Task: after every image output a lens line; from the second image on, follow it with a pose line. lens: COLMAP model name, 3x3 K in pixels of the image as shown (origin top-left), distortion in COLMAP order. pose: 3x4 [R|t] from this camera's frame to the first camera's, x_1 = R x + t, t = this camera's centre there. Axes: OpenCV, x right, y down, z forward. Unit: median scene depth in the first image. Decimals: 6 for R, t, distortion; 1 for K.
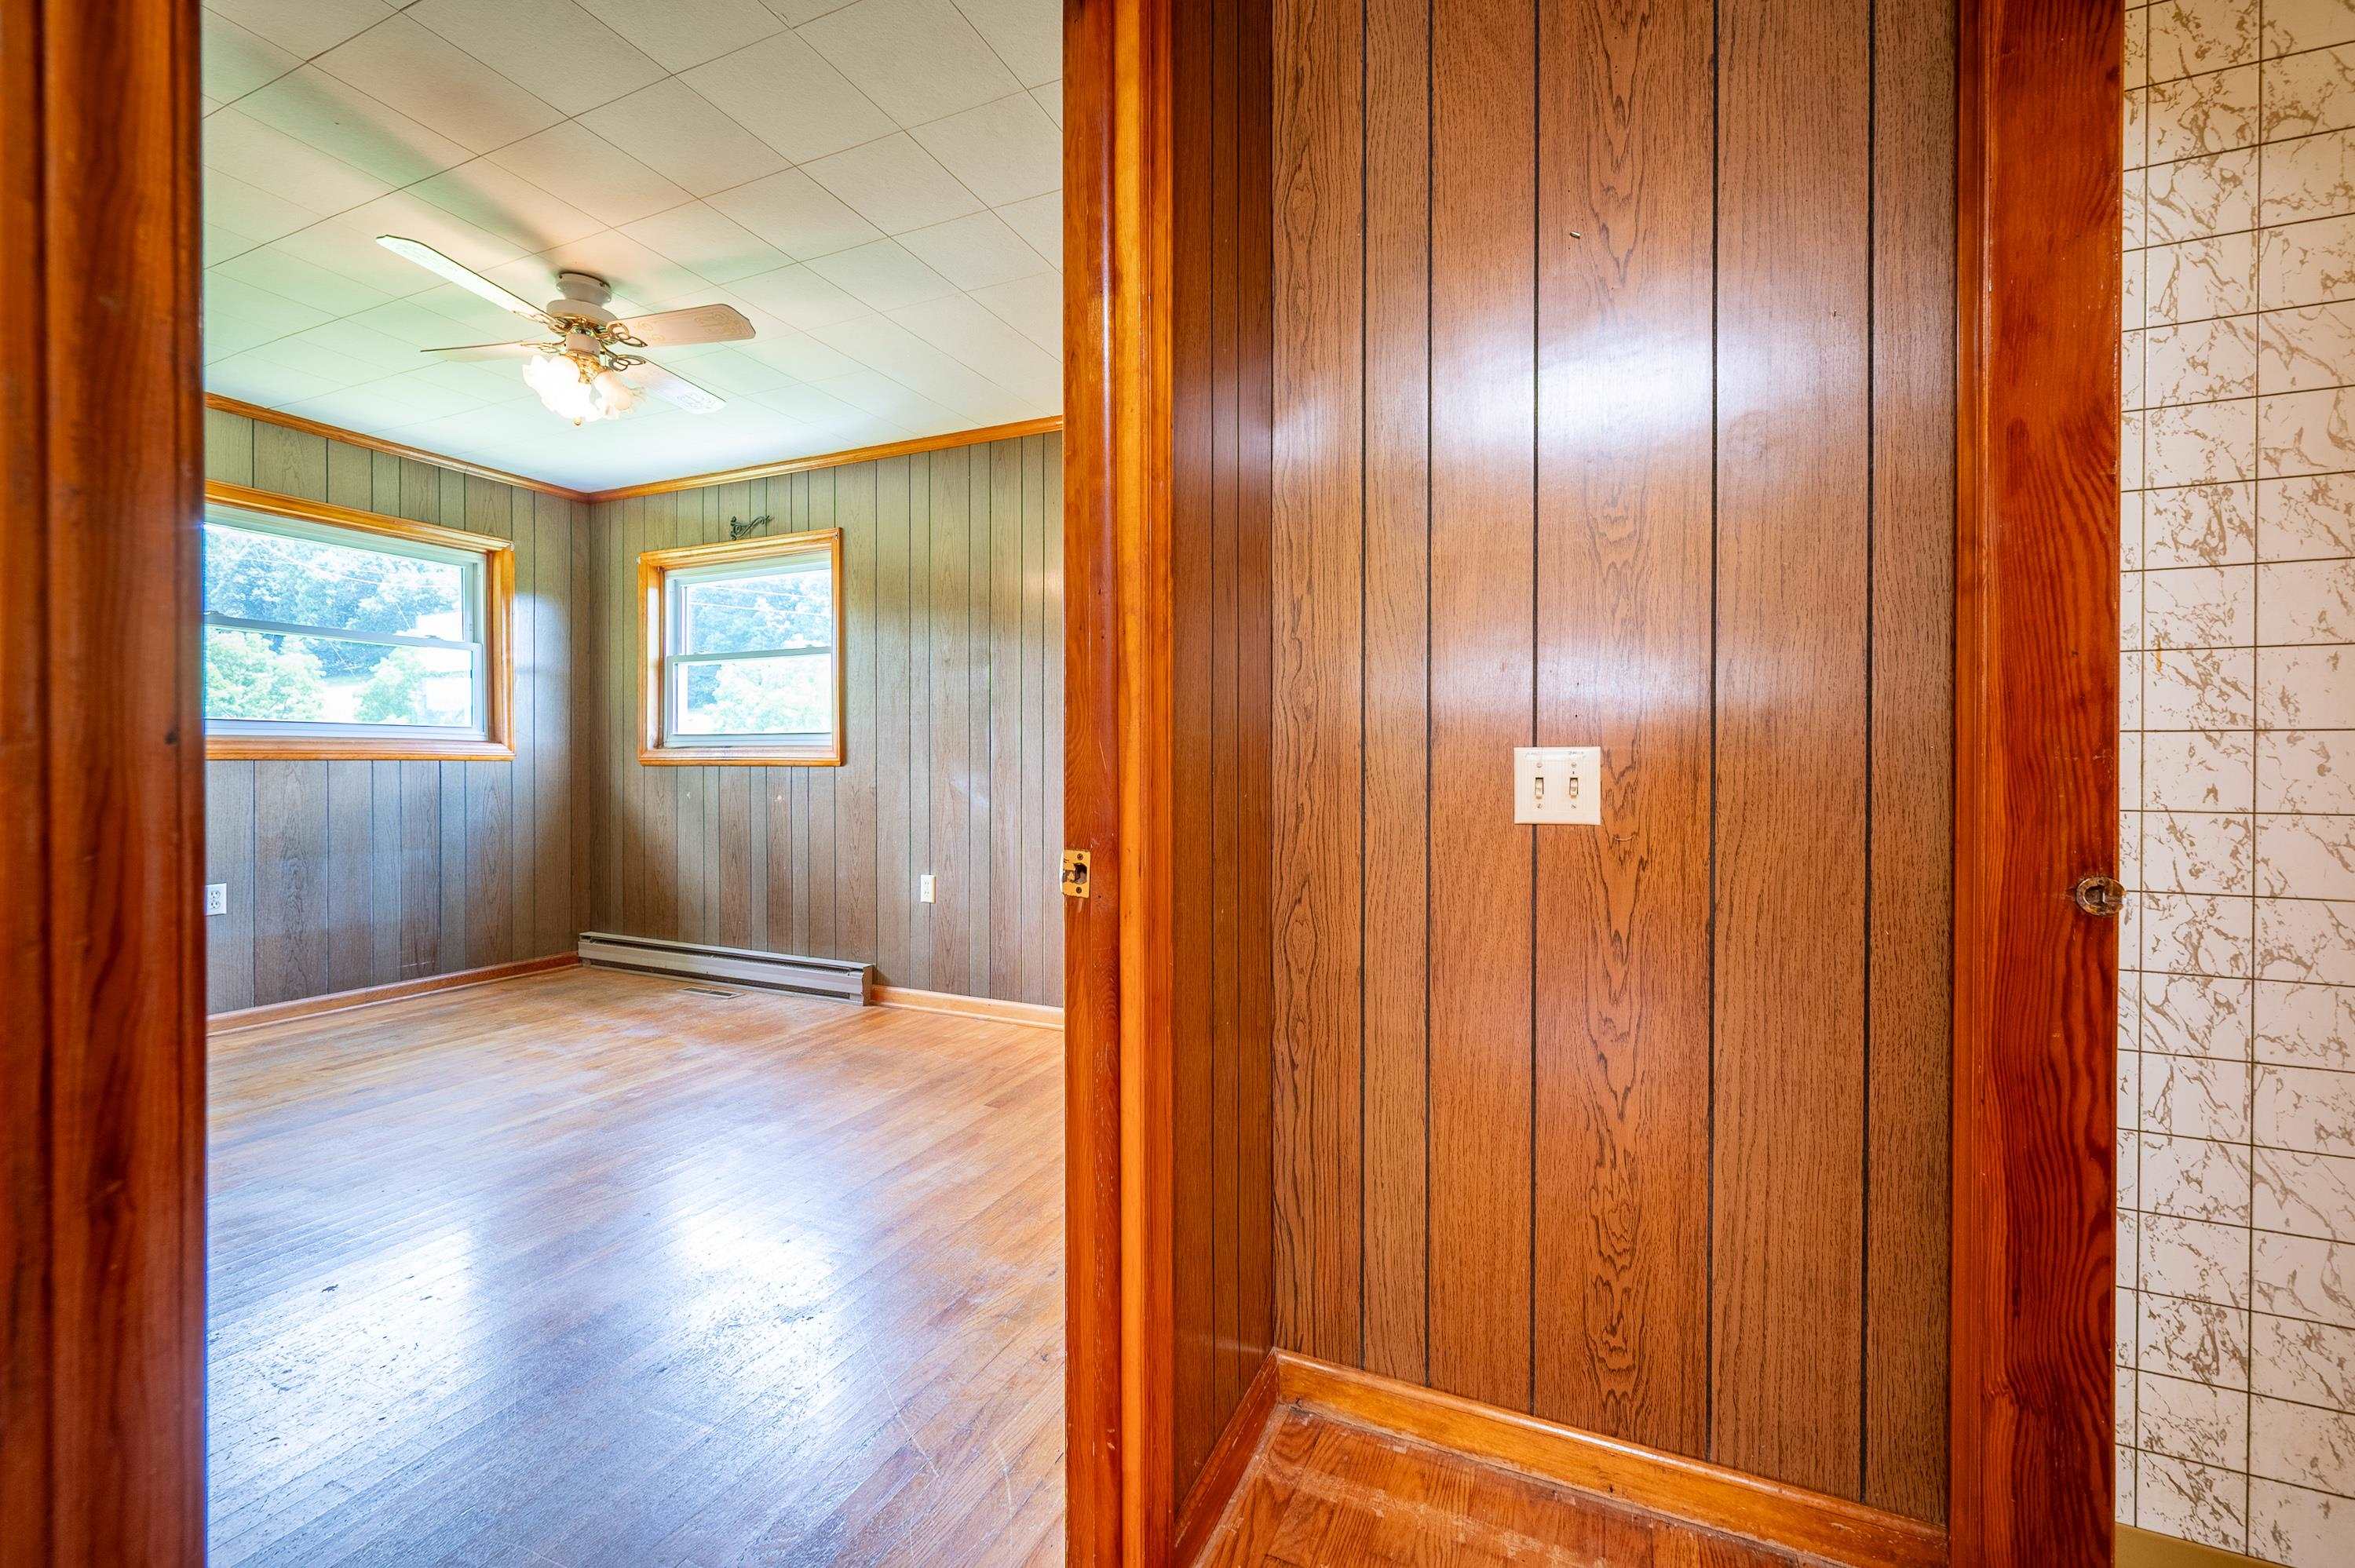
lens RADIAL K [[931.8, 0, 1155.2], [0, 931.8, 770.6], [0, 0, 1]] dist [-0.002113, -0.000603]
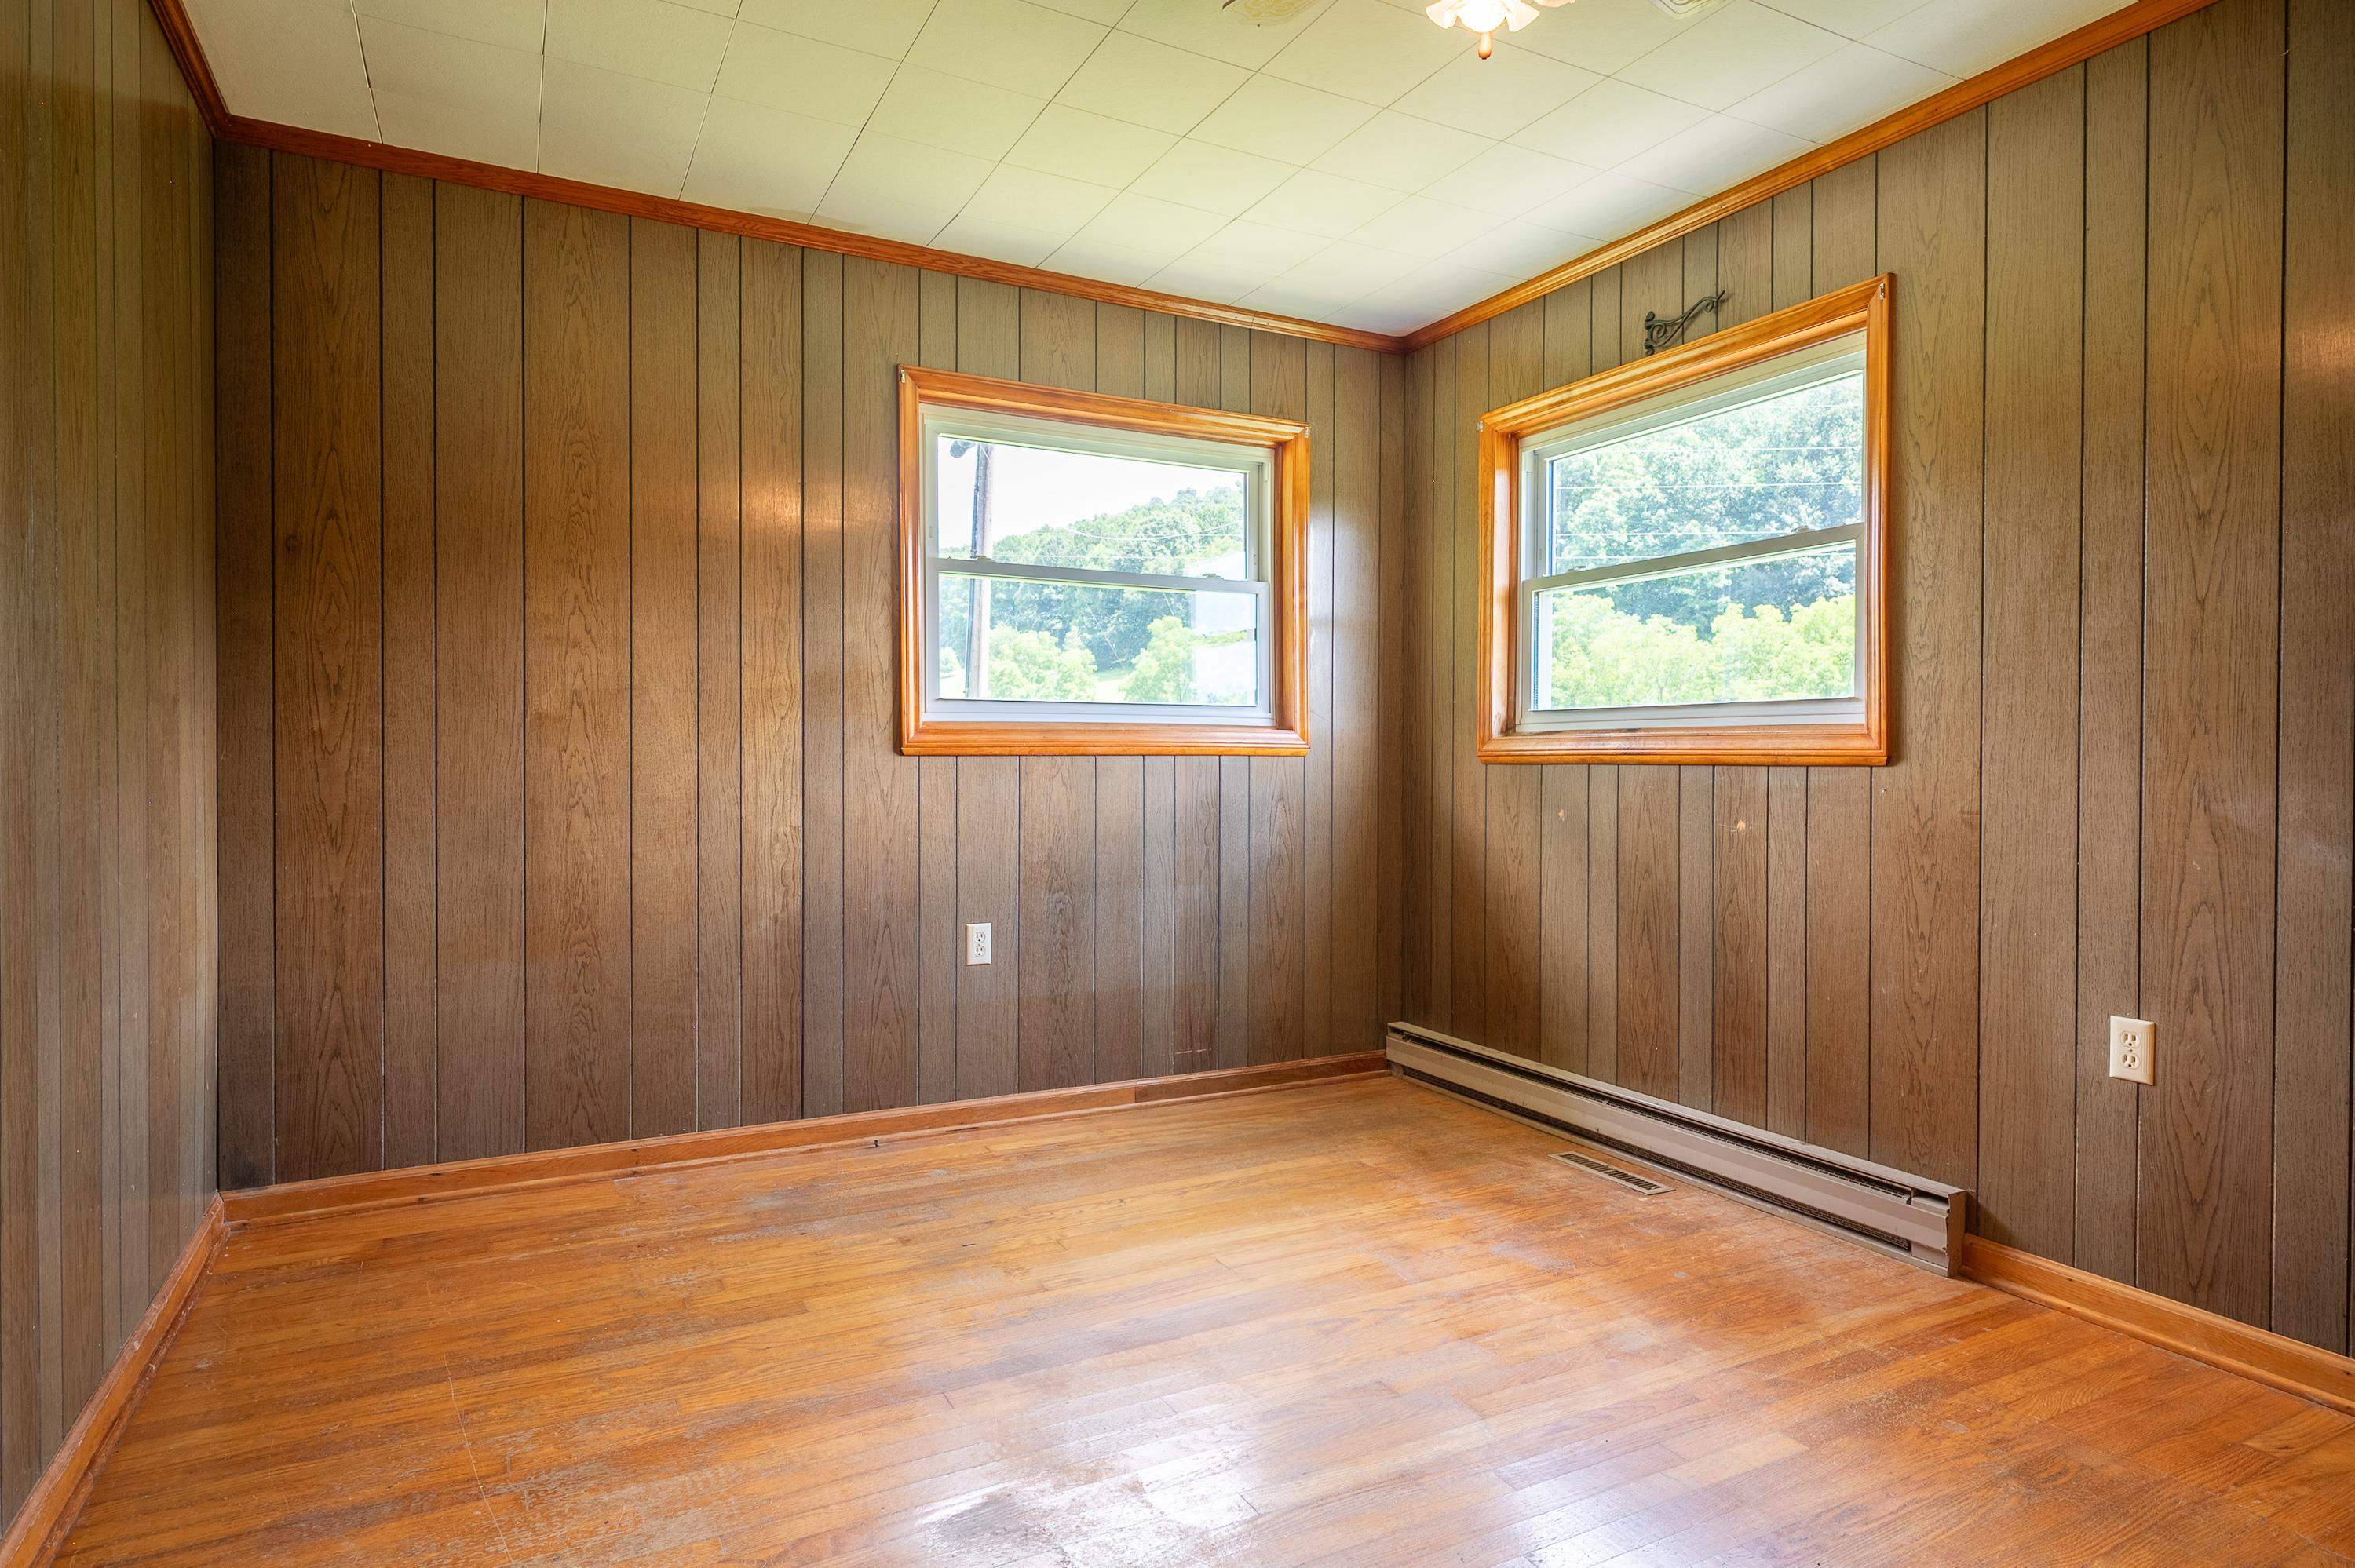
lens RADIAL K [[1245.3, 0, 1177.7], [0, 1245.3, 773.3], [0, 0, 1]] dist [0.000622, 0.000919]
pose [[0.787639, 0.006533, -0.616103, -0.221298], [-0.004363, 0.999978, 0.005027, -0.002526], [0.616122, -0.001271, 0.787650, 0.251869]]
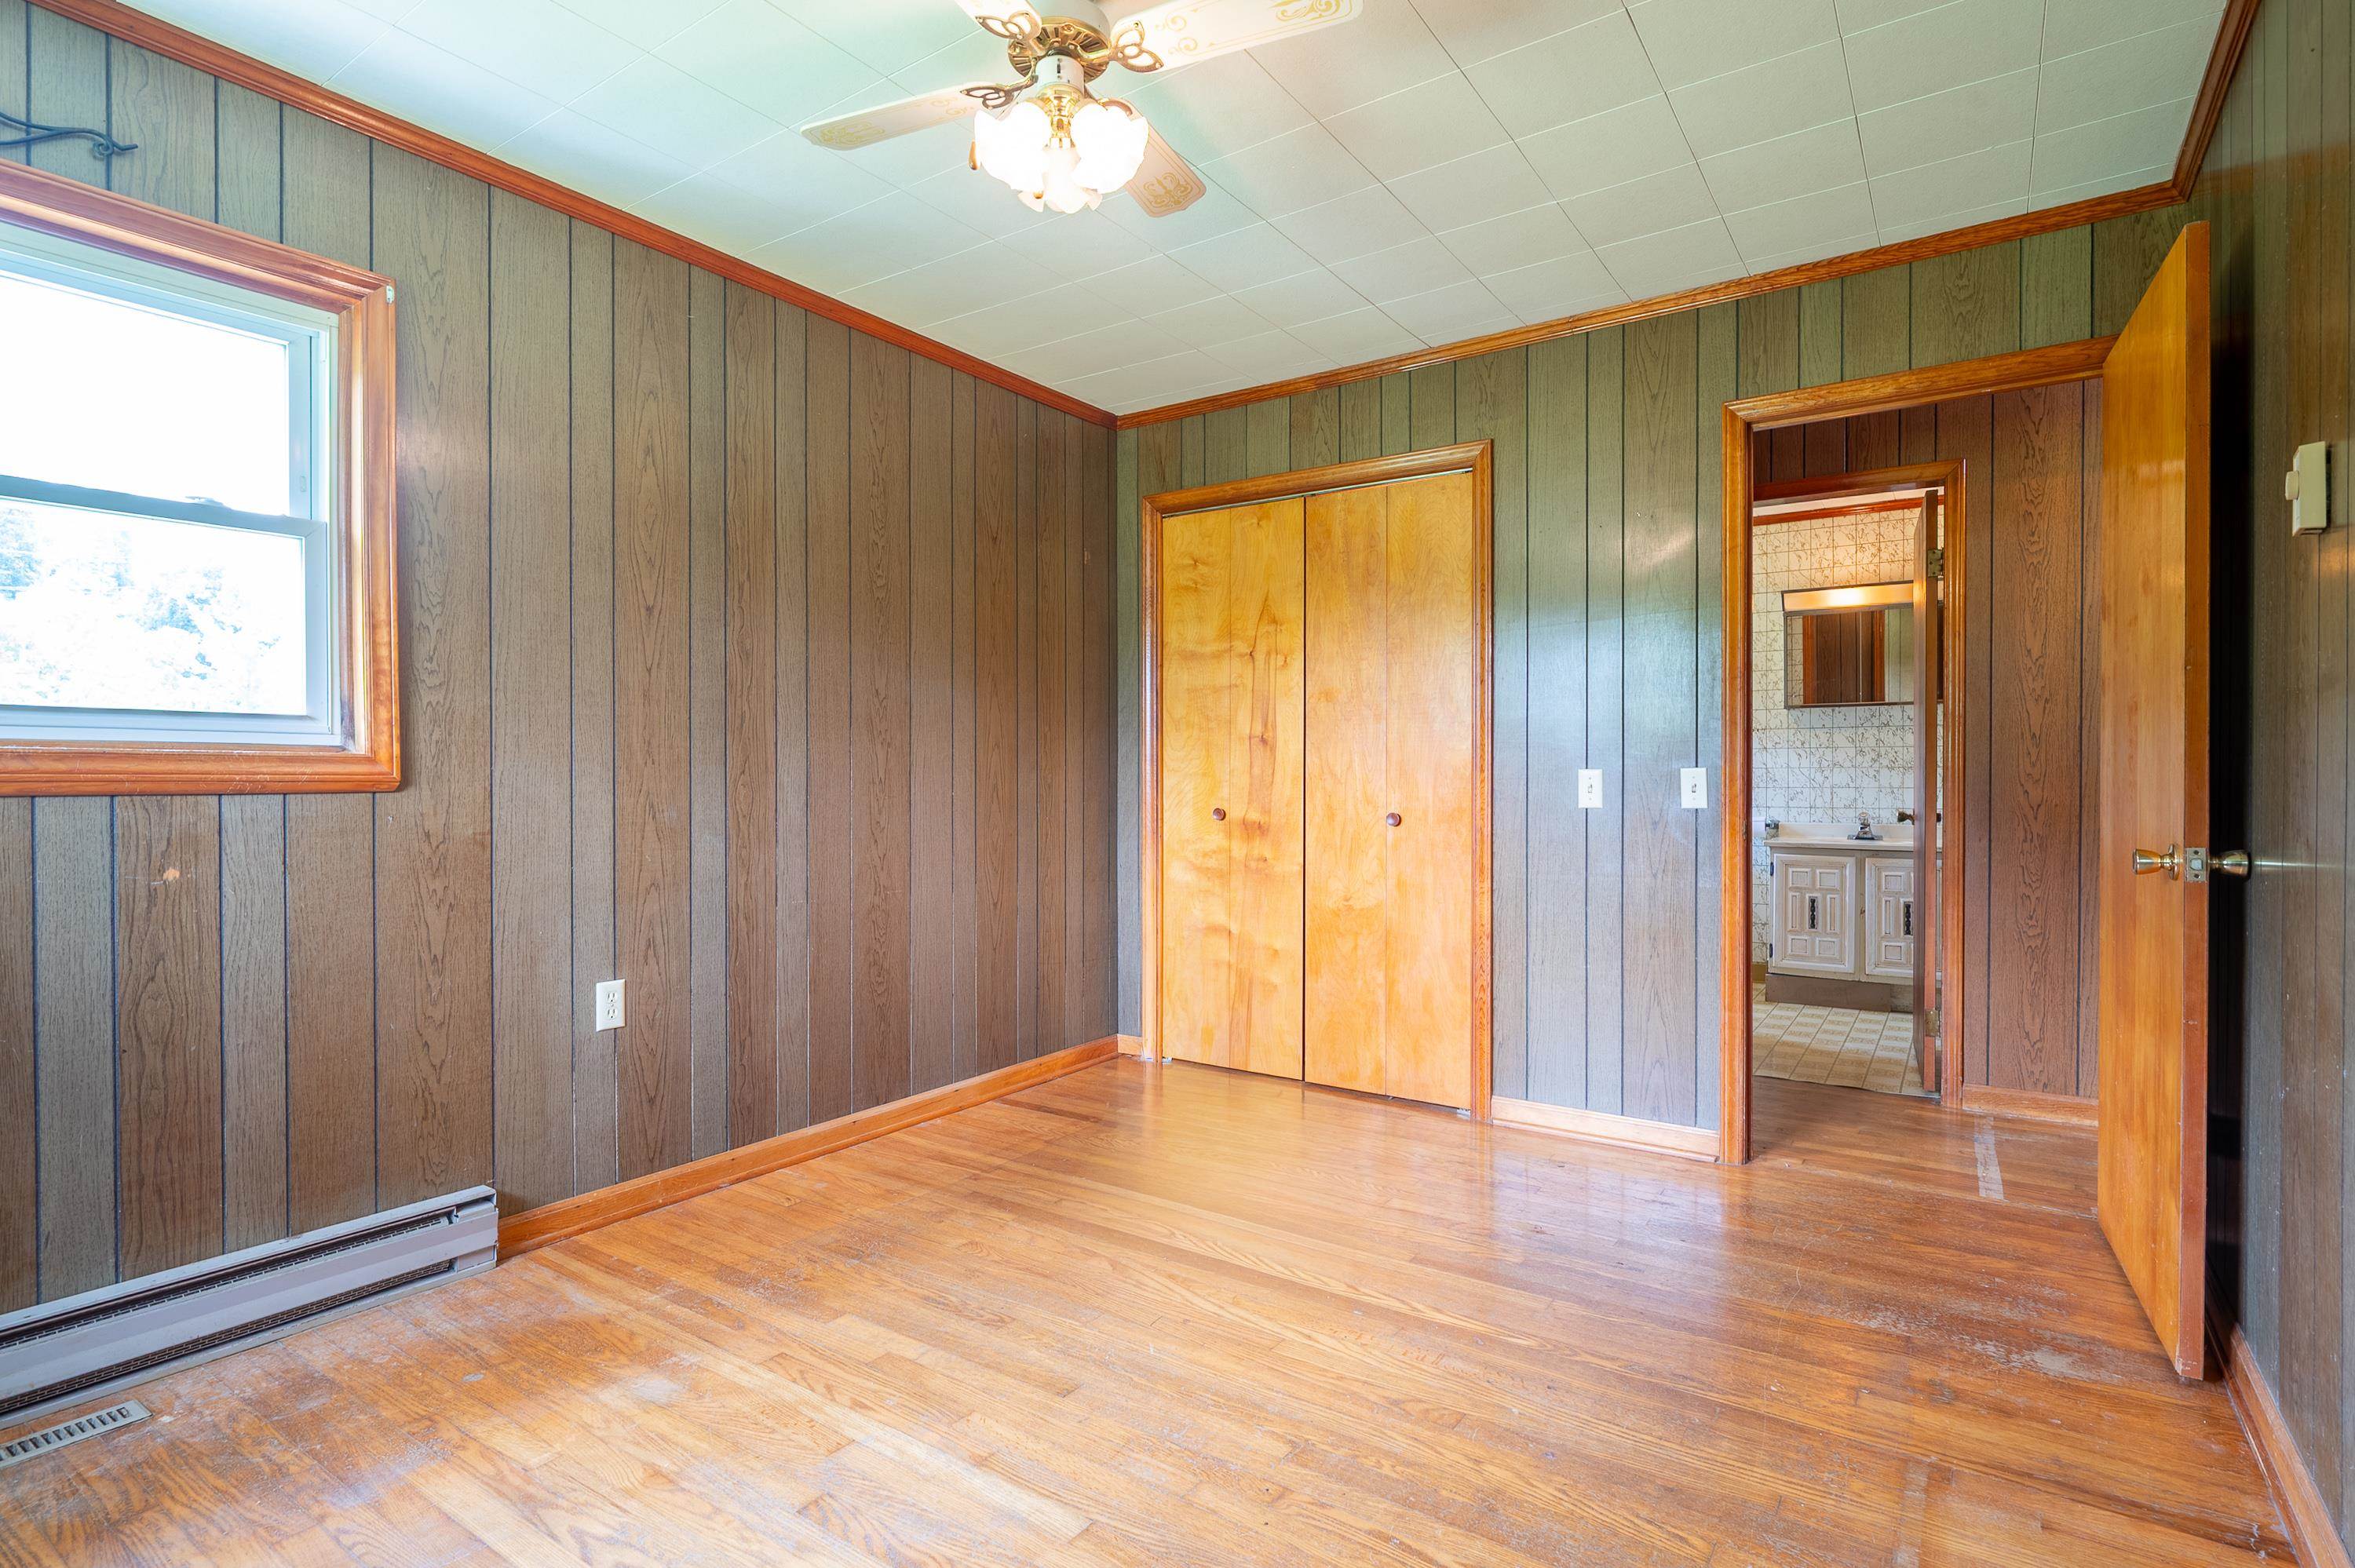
lens RADIAL K [[1130.4, 0, 1267.5], [0, 1130.4, 787.1], [0, 0, 1]] dist [-0.000290, -0.000554]
pose [[0.152140, -0.014385, 0.988254, -0.803916], [0.006252, 0.999888, 0.013592, -0.011698], [-0.988339, 0.004111, 0.152213, 0.466513]]
